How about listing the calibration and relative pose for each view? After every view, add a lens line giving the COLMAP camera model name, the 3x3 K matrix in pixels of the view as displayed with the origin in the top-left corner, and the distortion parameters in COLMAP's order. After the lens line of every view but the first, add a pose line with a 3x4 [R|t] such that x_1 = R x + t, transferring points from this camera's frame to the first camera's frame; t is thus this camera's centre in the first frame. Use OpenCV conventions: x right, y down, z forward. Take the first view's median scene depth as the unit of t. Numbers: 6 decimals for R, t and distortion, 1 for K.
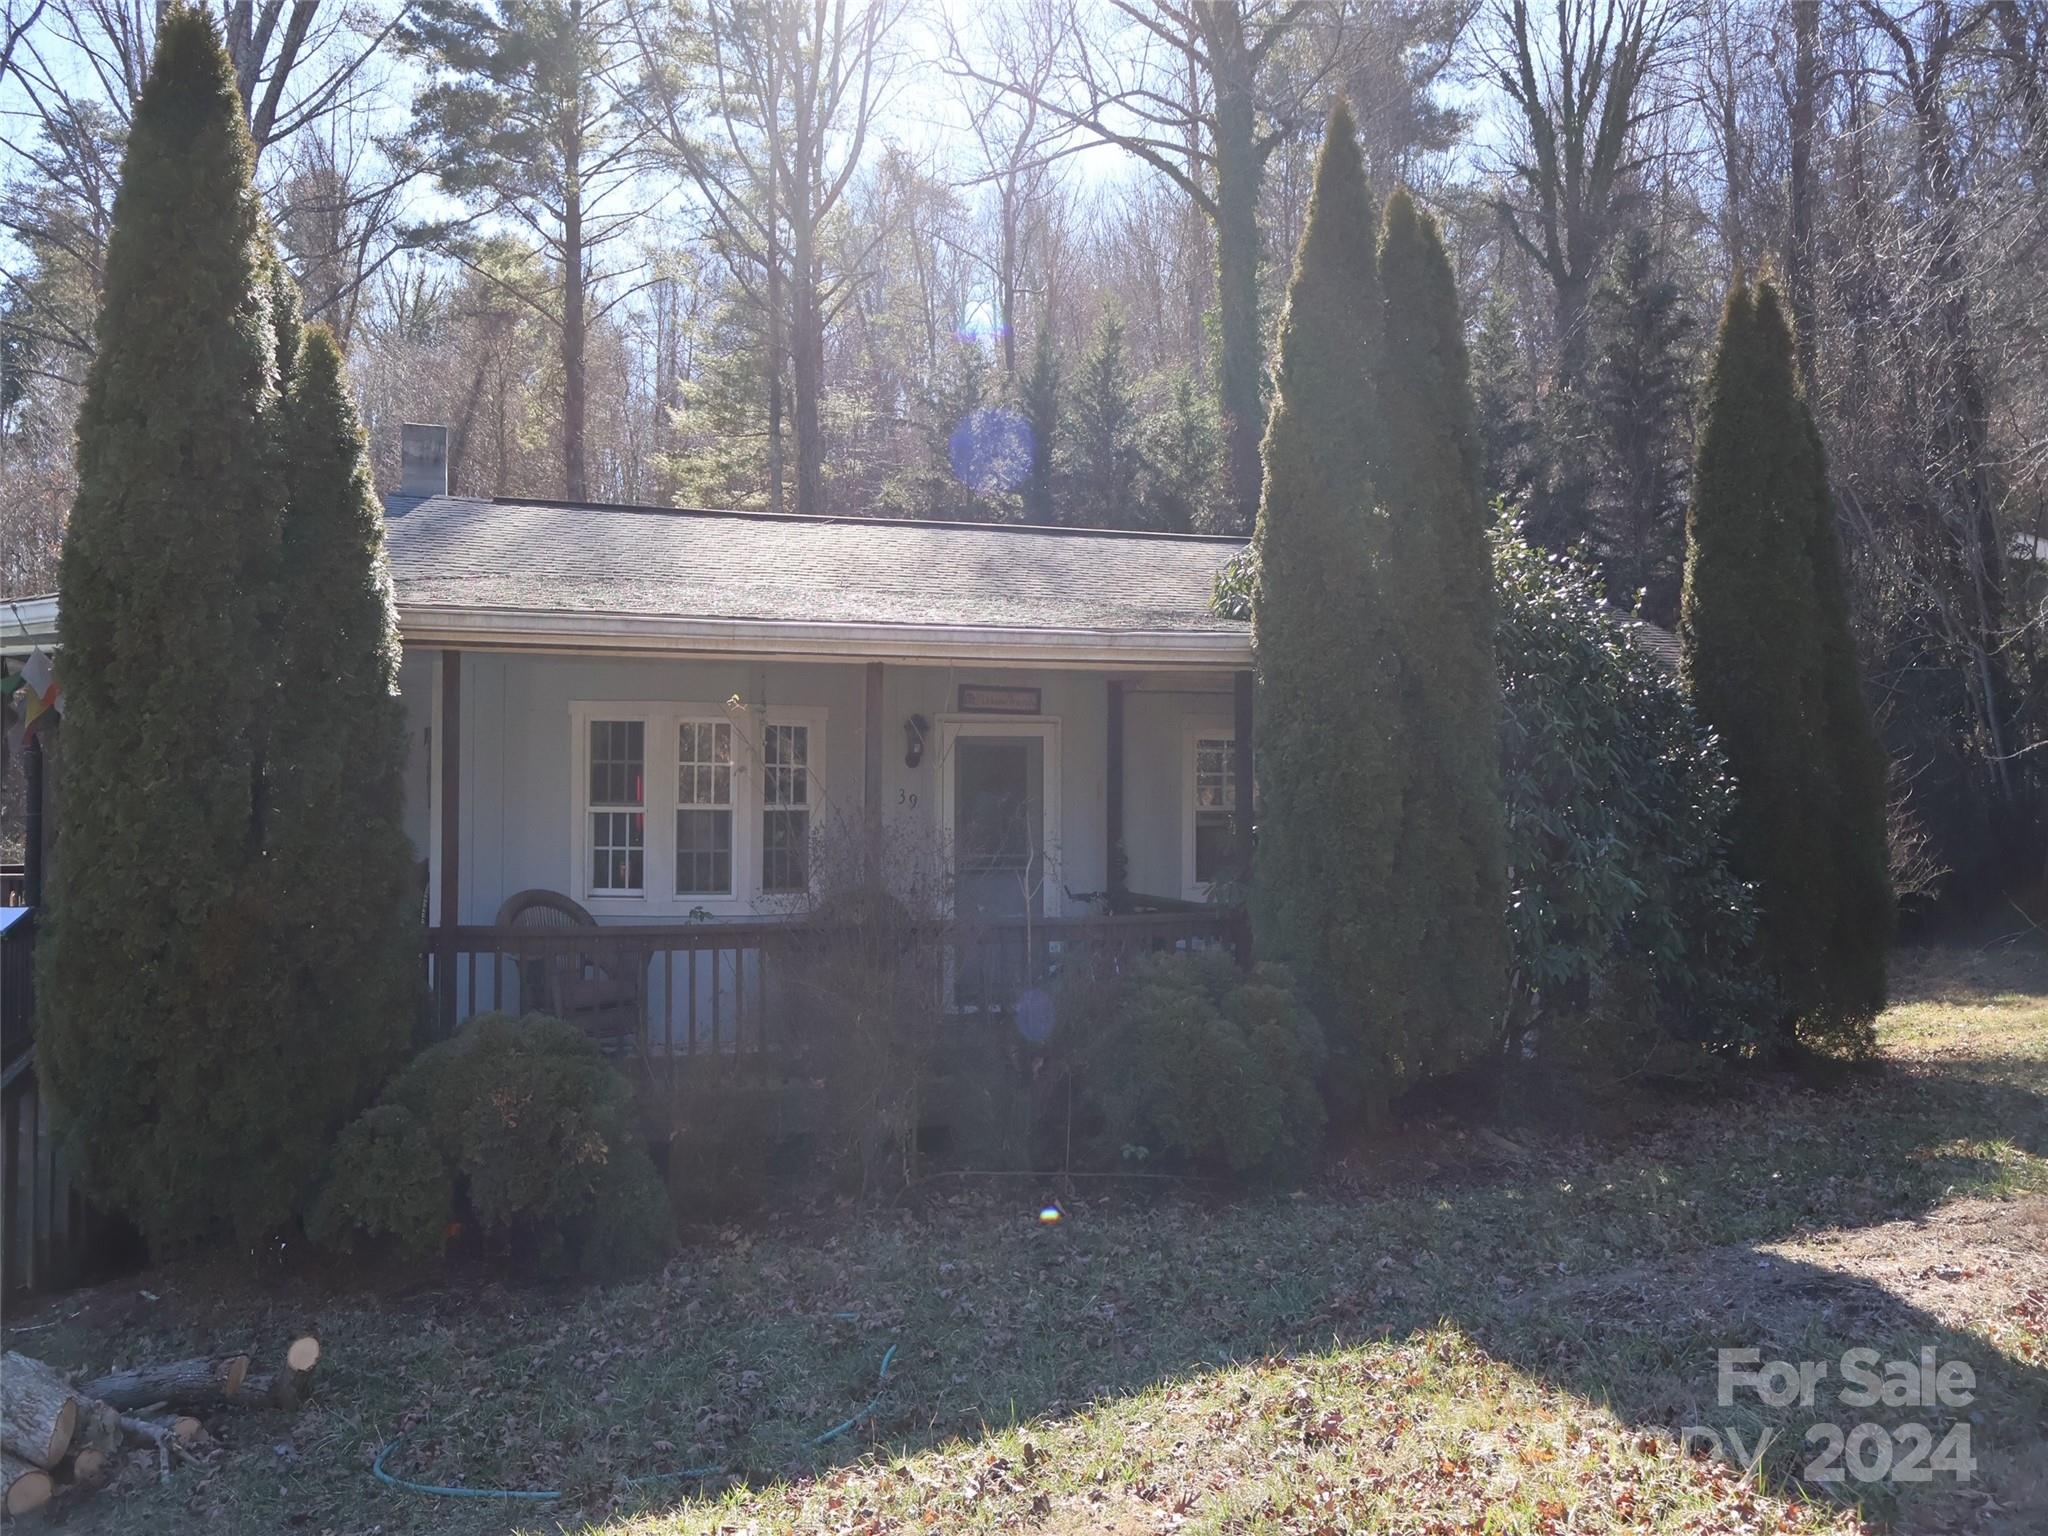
lens RADIAL K [[1714.2, 0, 1030.1], [0, 1714.2, 729.0], [0, 0, 1]] dist [0.005906, -0.000917]
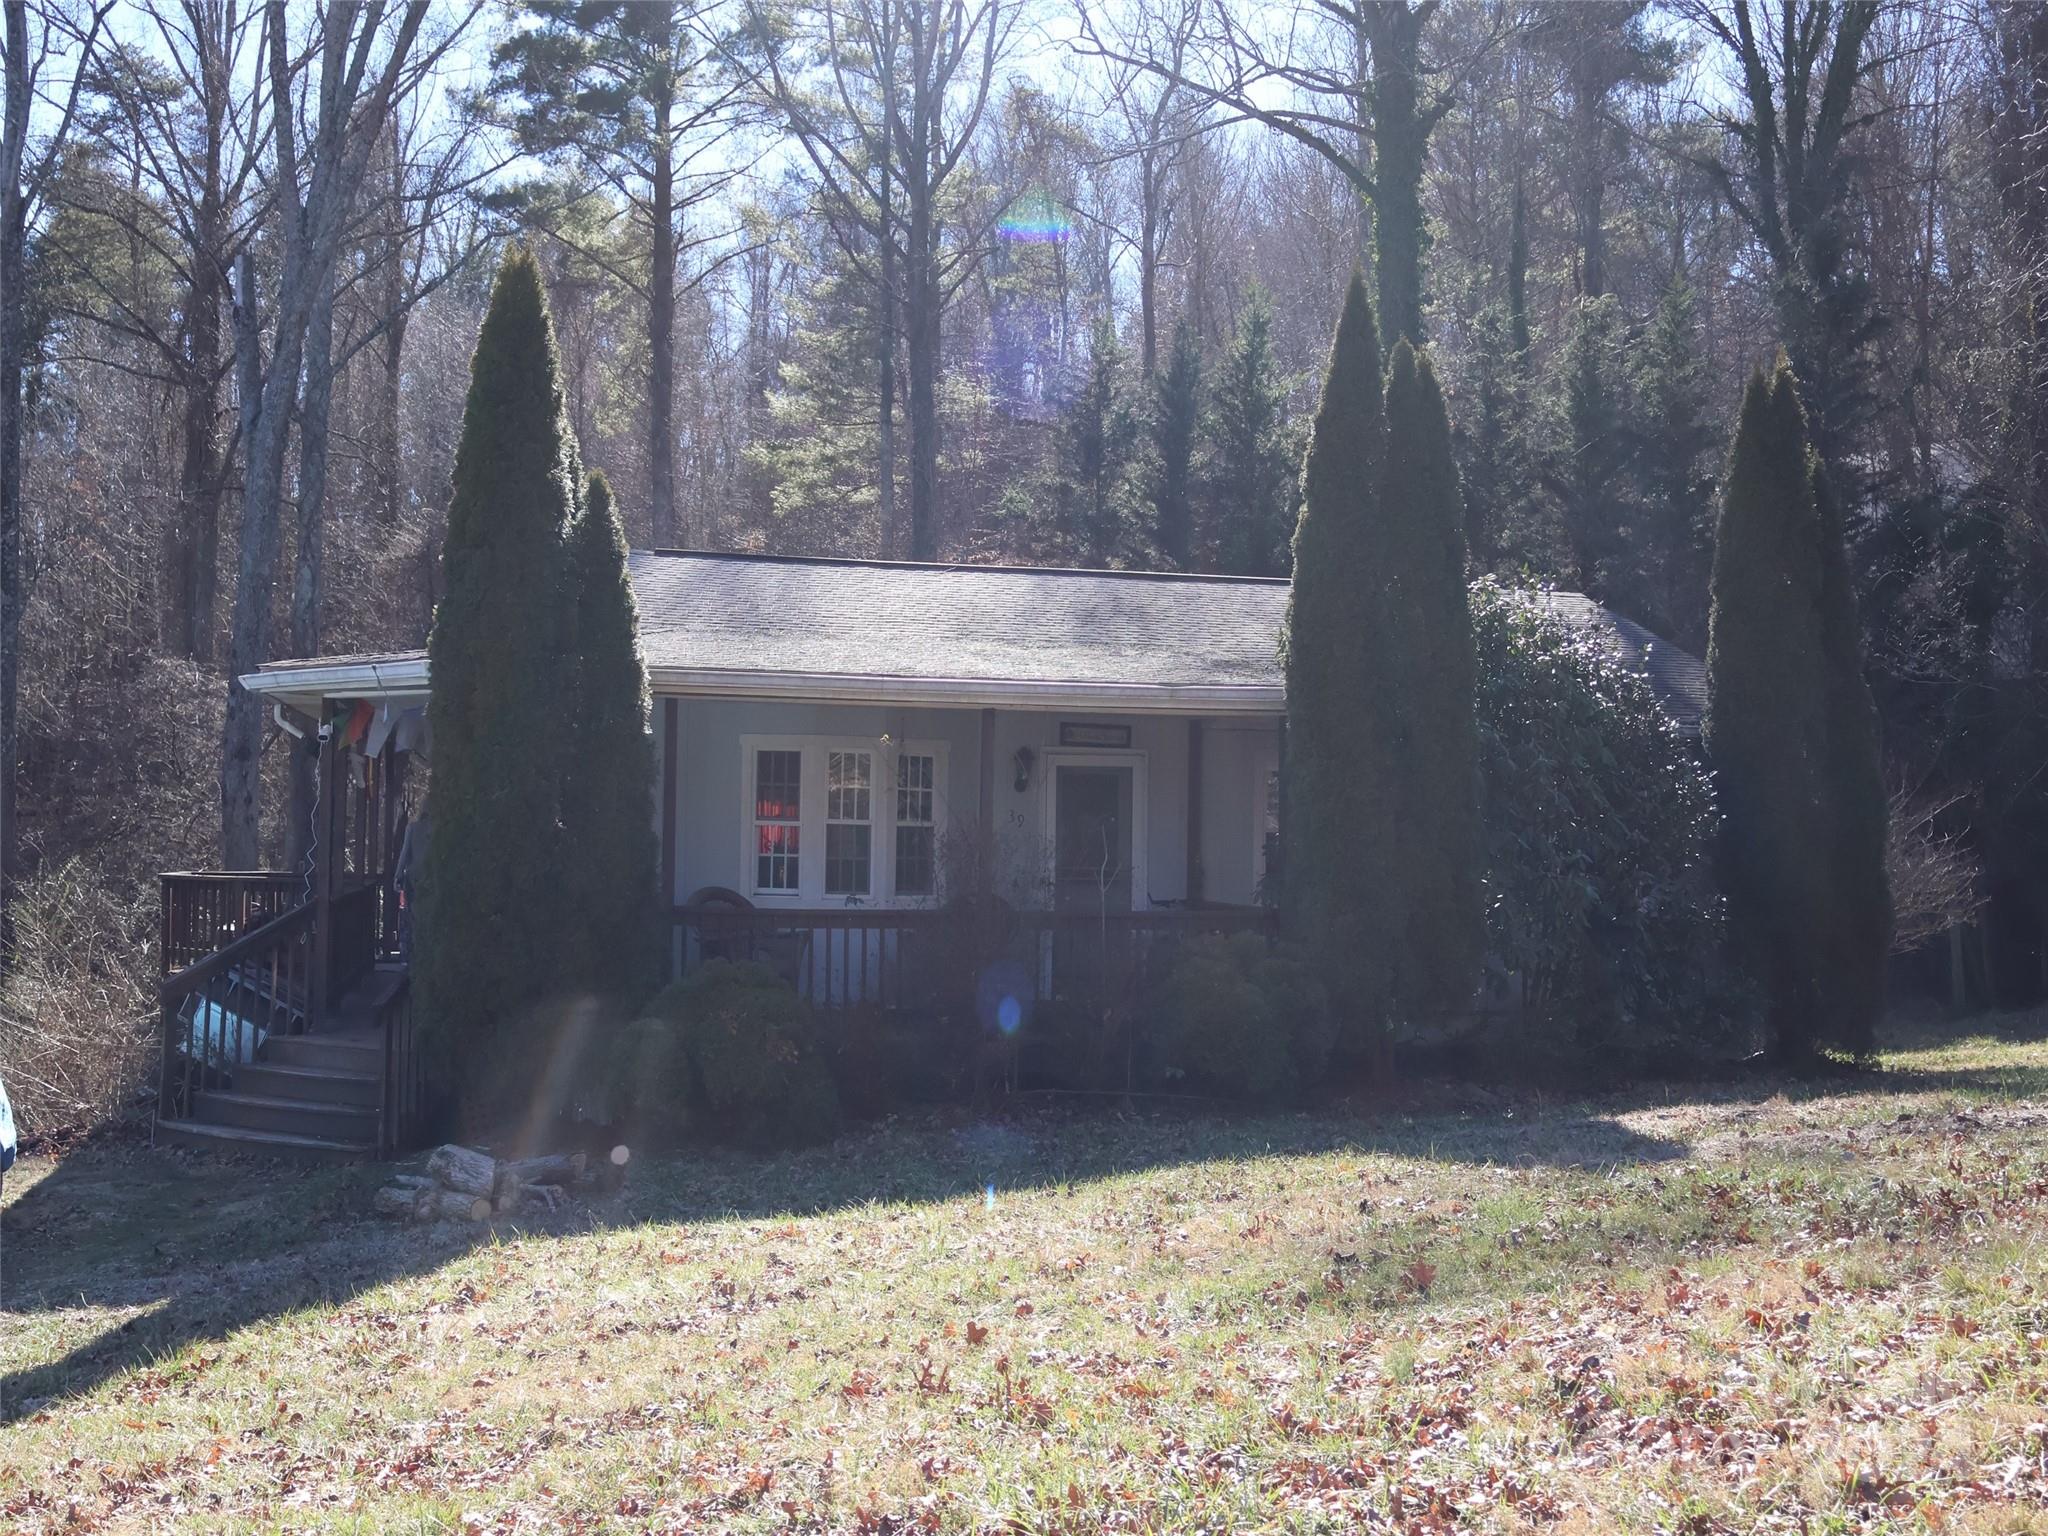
lens RADIAL K [[2127.6, 0, 1024.0], [0, 2127.6, 768.0], [0, 0, 1]] dist [-0.002423, 0.003169]
pose [[0.996940, 0.010247, -0.077502, 0.010995], [-0.009786, 0.999932, 0.006319, -0.000788], [0.077561, -0.005541, 0.996972, -0.107659]]
